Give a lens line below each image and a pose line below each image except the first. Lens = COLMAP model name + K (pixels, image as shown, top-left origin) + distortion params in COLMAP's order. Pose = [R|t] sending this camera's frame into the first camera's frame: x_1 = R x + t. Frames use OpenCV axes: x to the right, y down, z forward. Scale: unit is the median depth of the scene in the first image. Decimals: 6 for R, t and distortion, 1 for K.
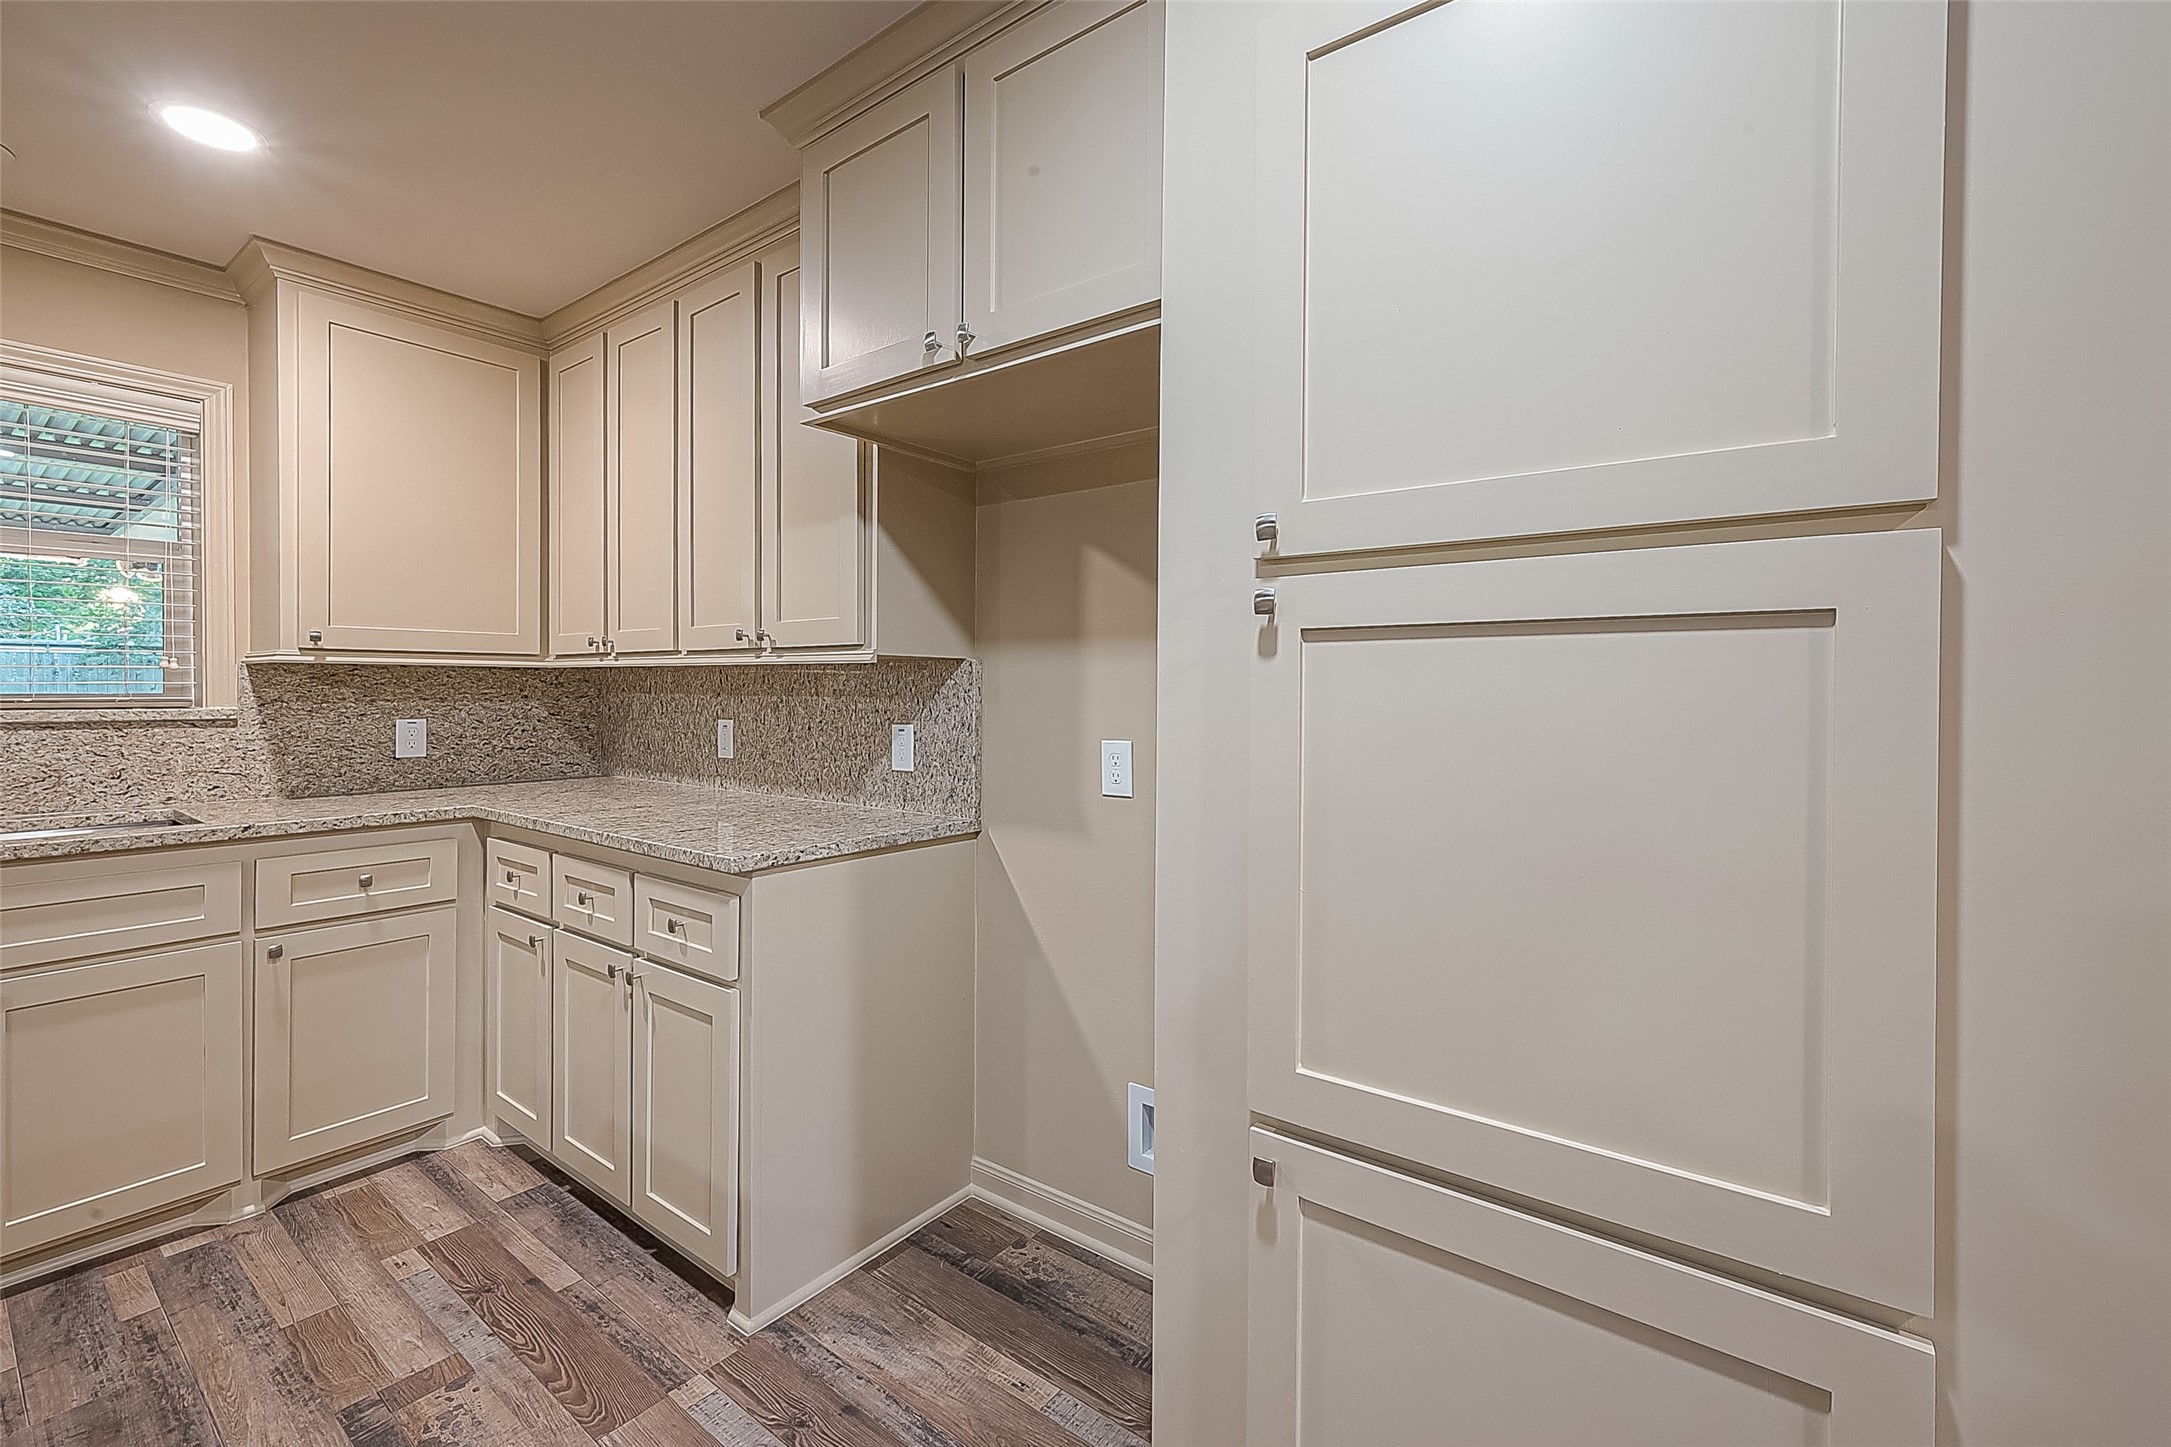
lens RADIAL K [[874.5, 0, 1079.1], [0, 874.5, 692.7], [0, 0, 1]] dist [0.000699, 0.000072]
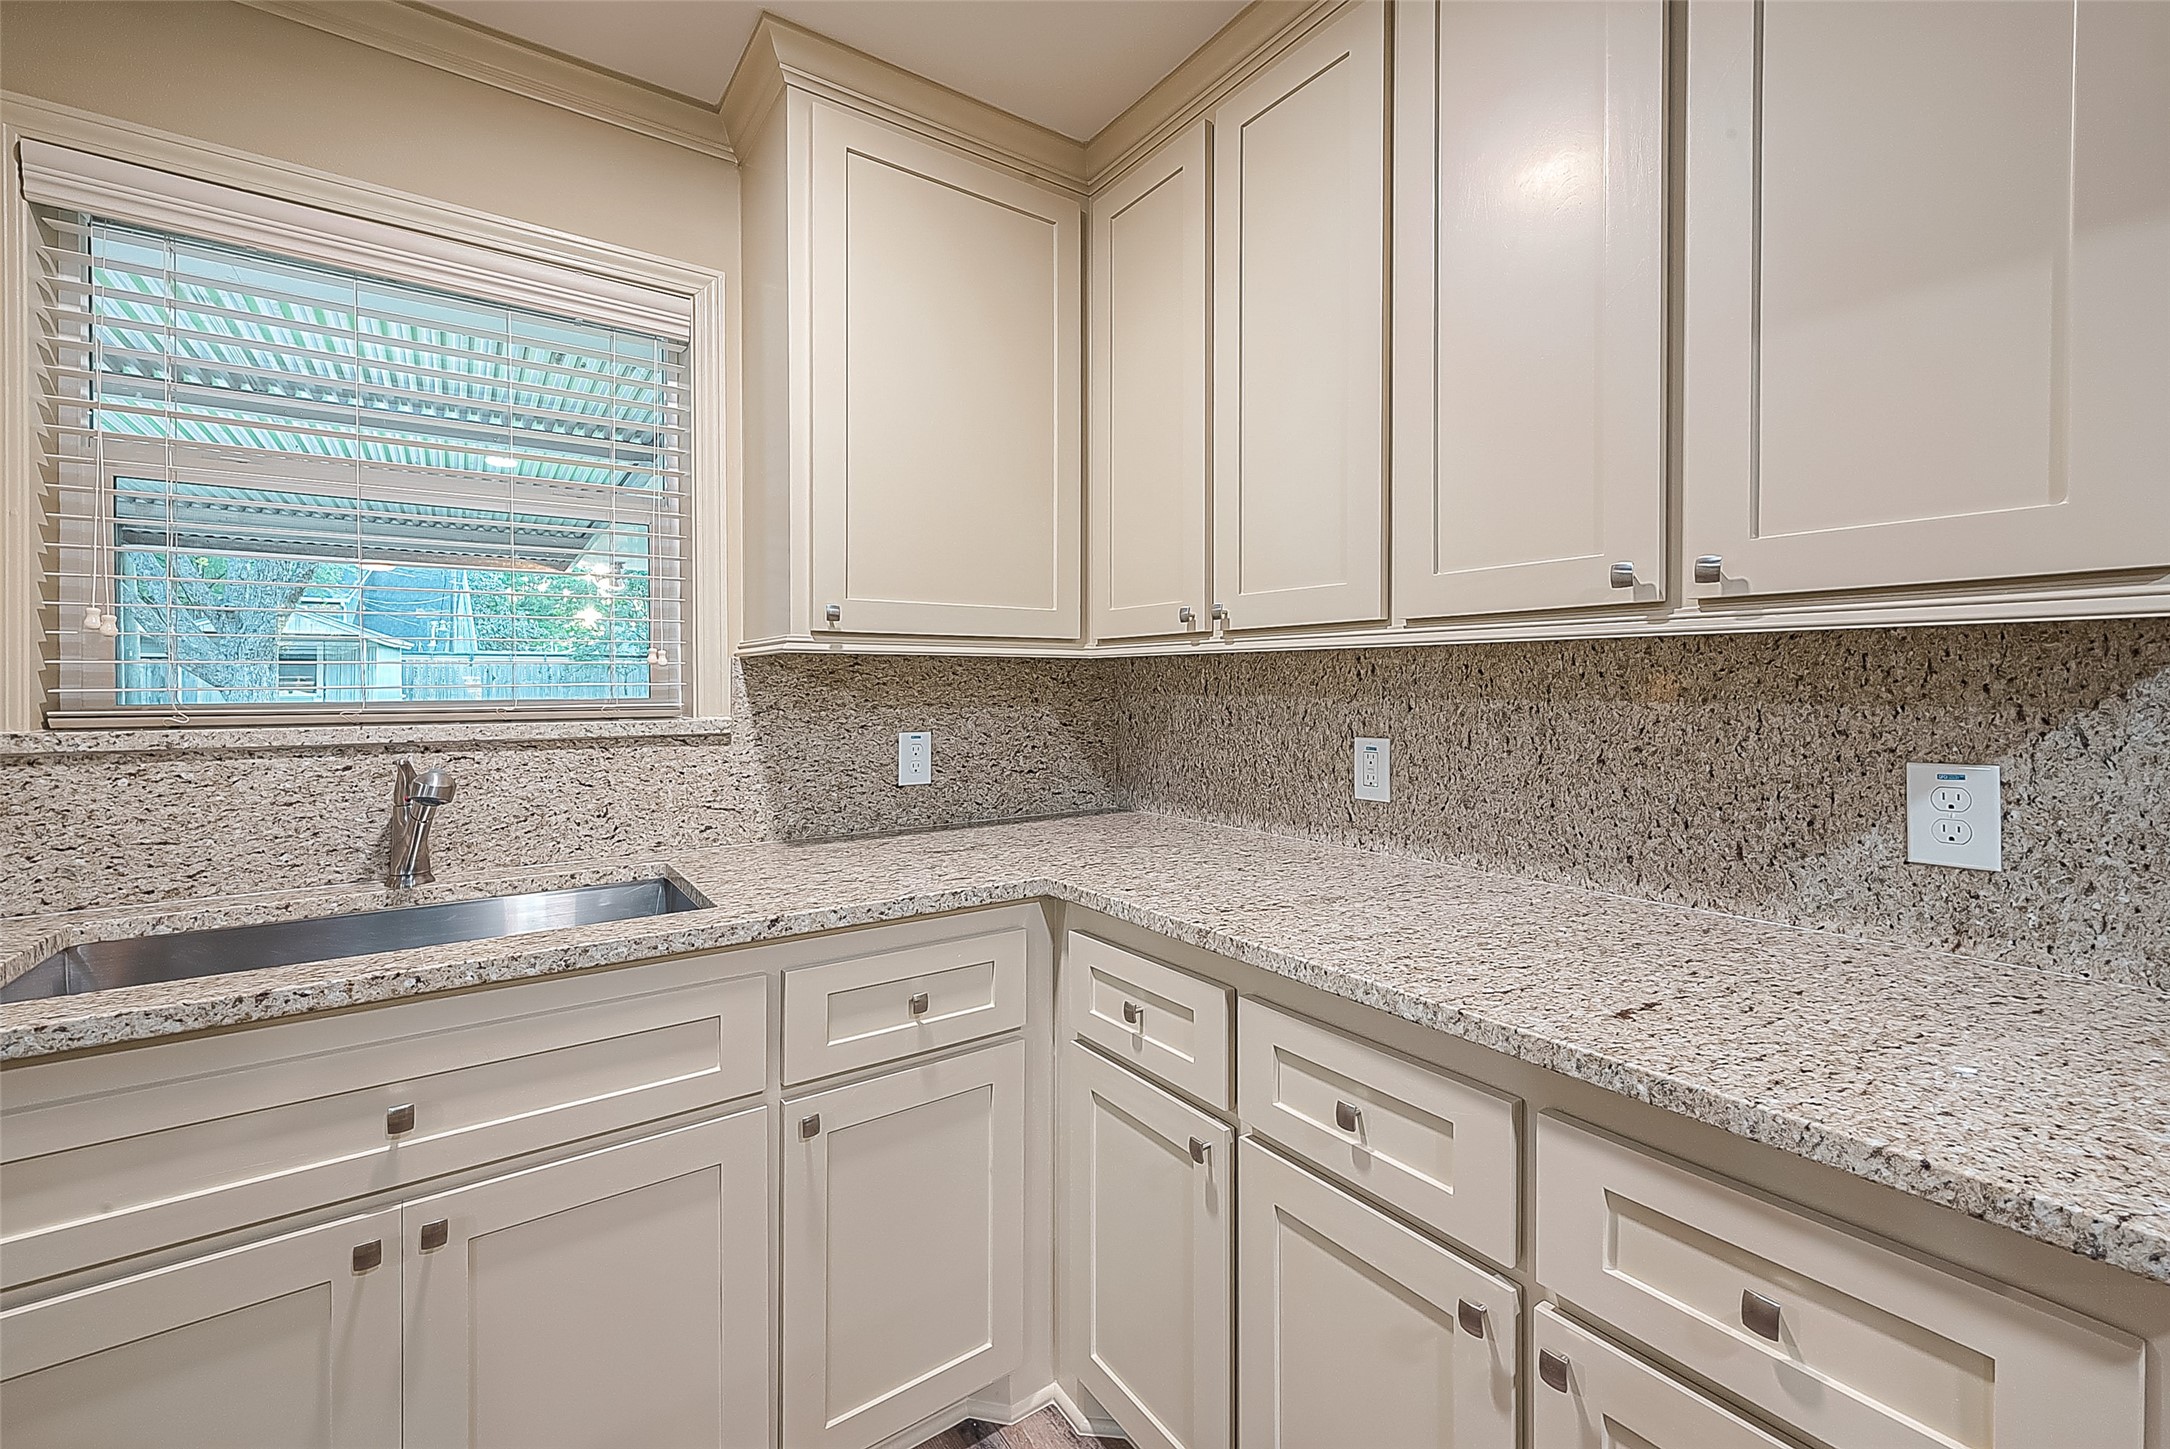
lens RADIAL K [[868.6, 0, 1086.5], [0, 868.6, 684.8], [0, 0, 1]] dist [0.002108, 0.000353]
pose [[0.952016, -0.006882, -0.305971, -0.478887], [0.005013, 0.999964, -0.006893, -0.003971], [0.306008, 0.005029, 0.952016, 0.420549]]
